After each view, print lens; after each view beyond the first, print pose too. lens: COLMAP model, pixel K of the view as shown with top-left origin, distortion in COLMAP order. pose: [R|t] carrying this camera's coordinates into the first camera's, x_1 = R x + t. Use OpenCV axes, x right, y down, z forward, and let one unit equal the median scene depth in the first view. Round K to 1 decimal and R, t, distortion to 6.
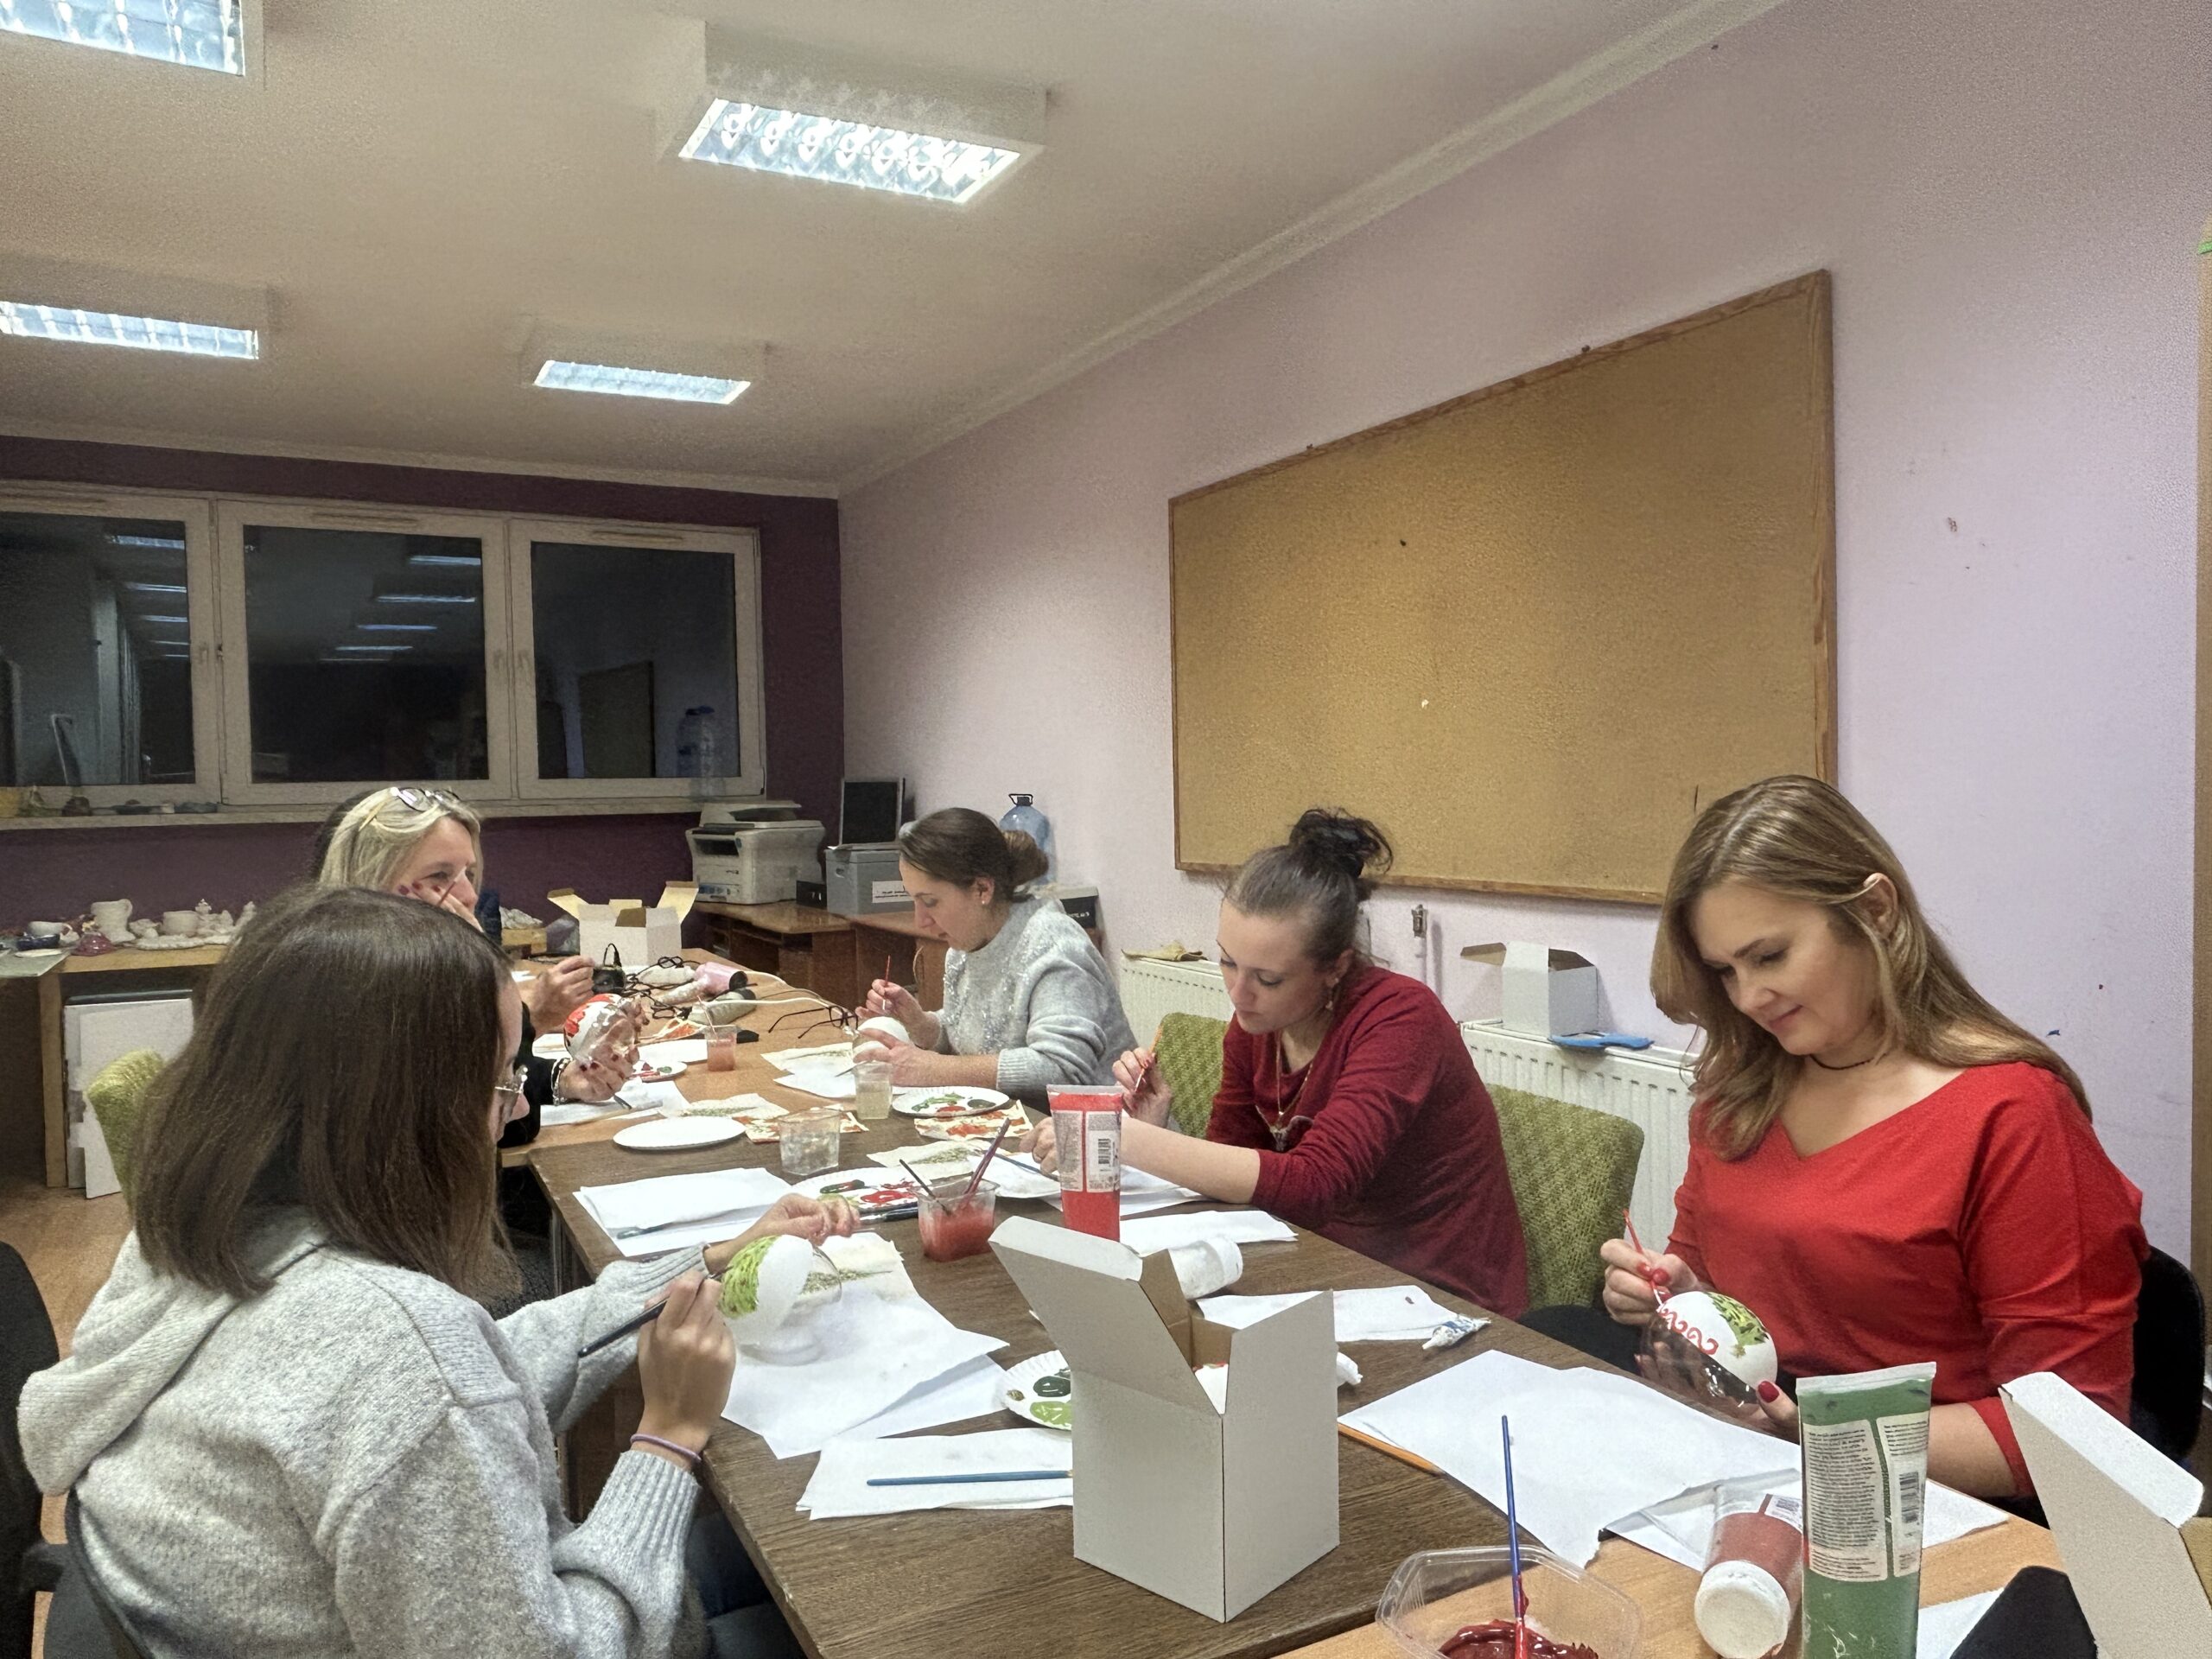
lens RADIAL K [[1520.6, 0, 1106.0], [0, 1520.6, 829.5], [0, 0, 1]] dist [0.007321, -0.003175]
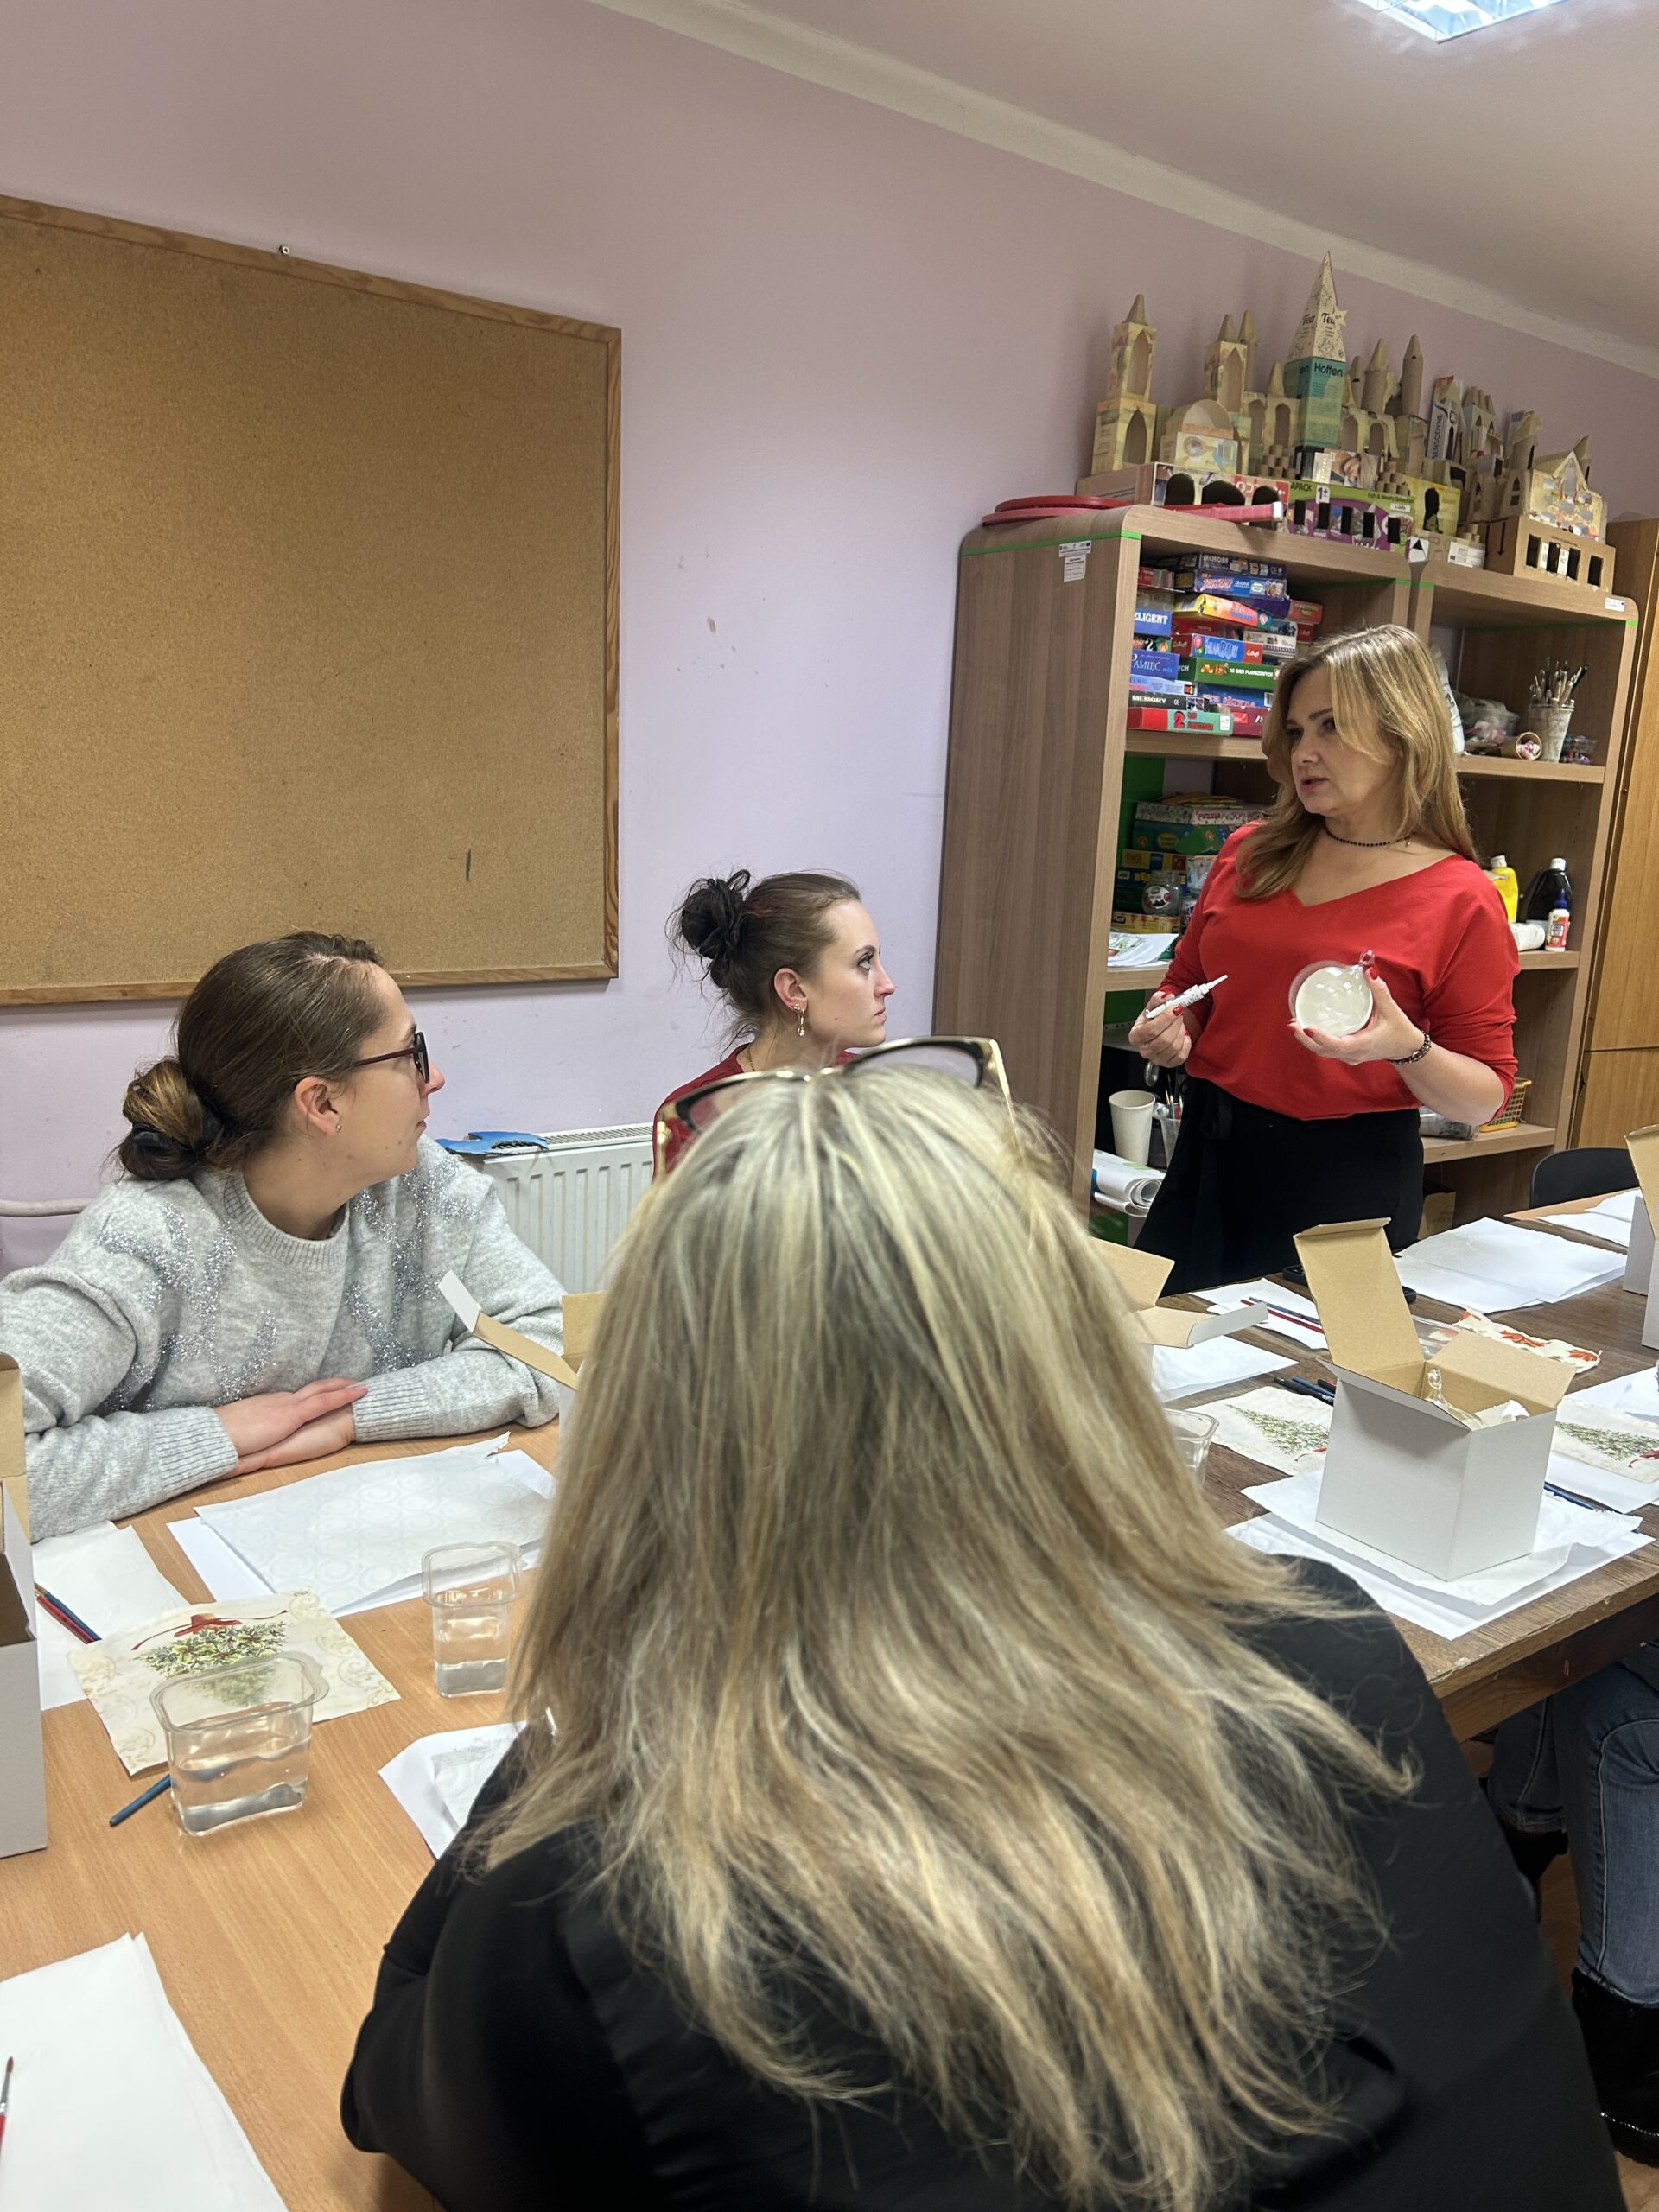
lens RADIAL K [[1690.6, 0, 829.1], [0, 1690.6, 1134.0], [0, 0, 1]] dist [0.008961, 0.001195]
pose [[-0.157866, -0.191770, 0.968660, -0.349374], [-0.005565, 0.981118, 0.193329, -0.031218], [-0.987445, 0.025129, -0.155953, 0.504334]]
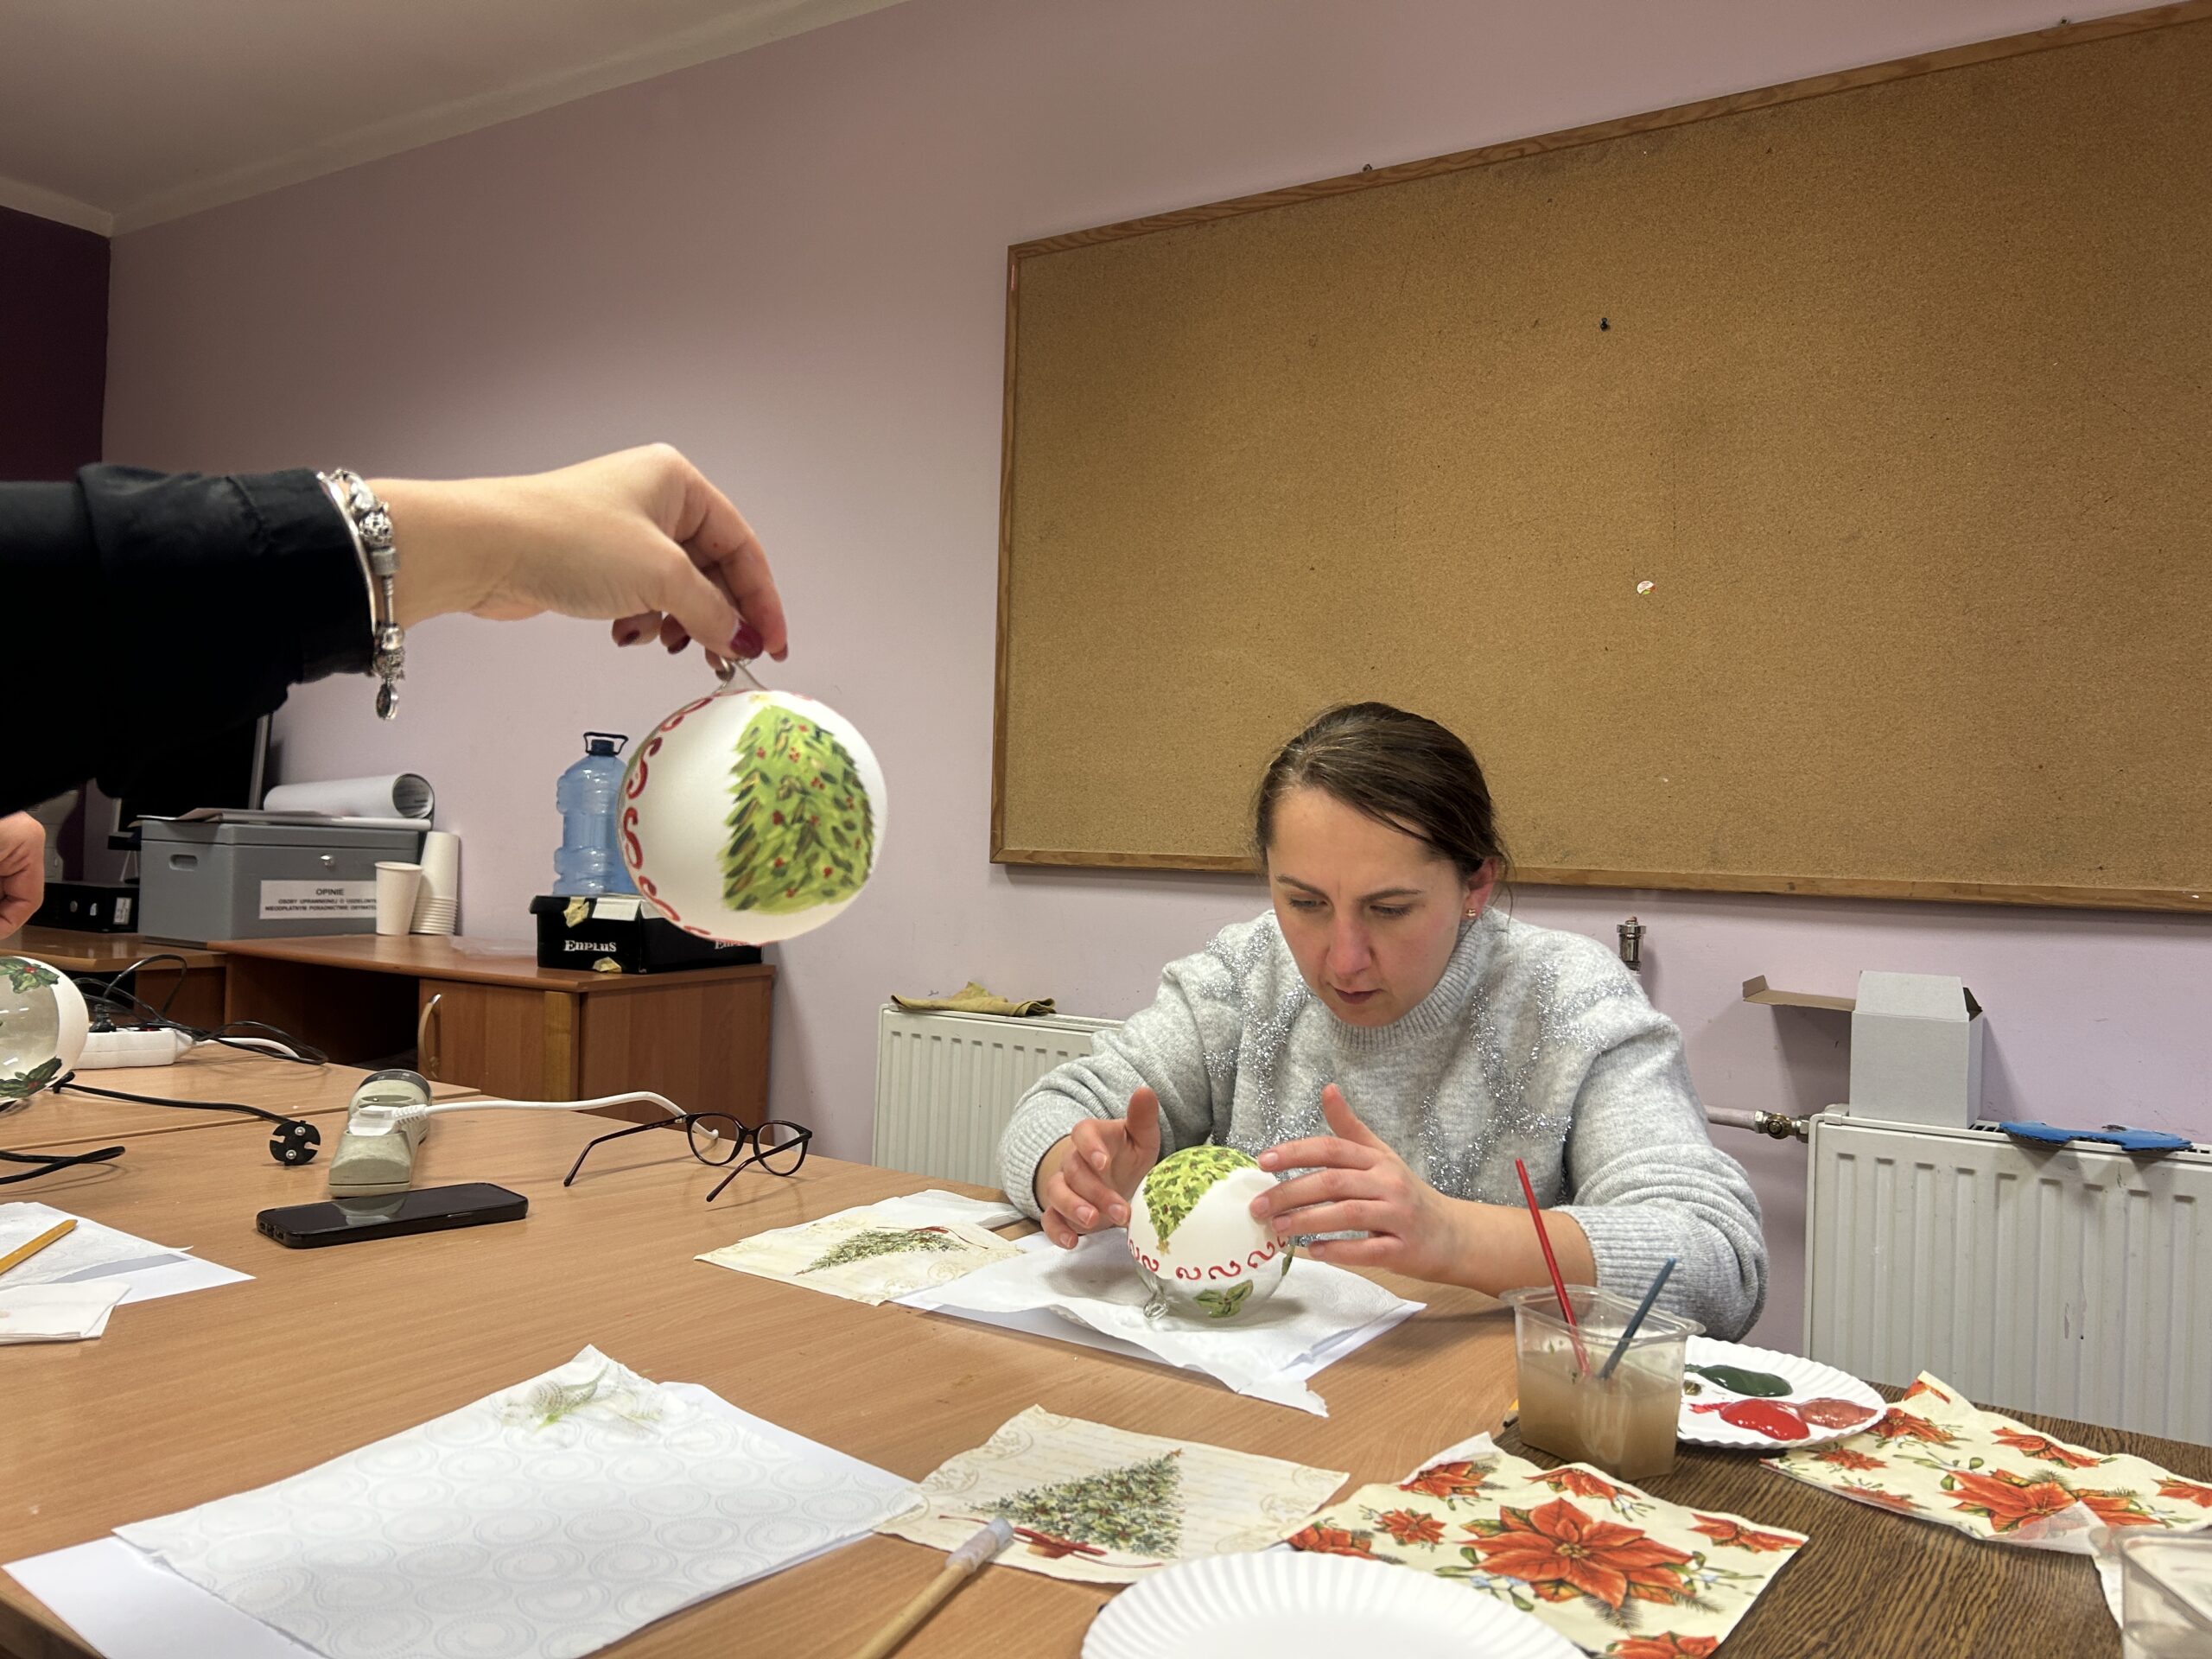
lens RADIAL K [[1690.6, 0, 1105.3], [0, 1690.6, 838.1], [0, 0, 1]] dist [0.008961, 0.001195]
pose [[0.874628, 0.049095, 0.482303, -0.199927], [-0.035988, 0.998689, -0.036396, 0.033223], [-0.483457, 0.014476, 0.875248, 0.337253]]
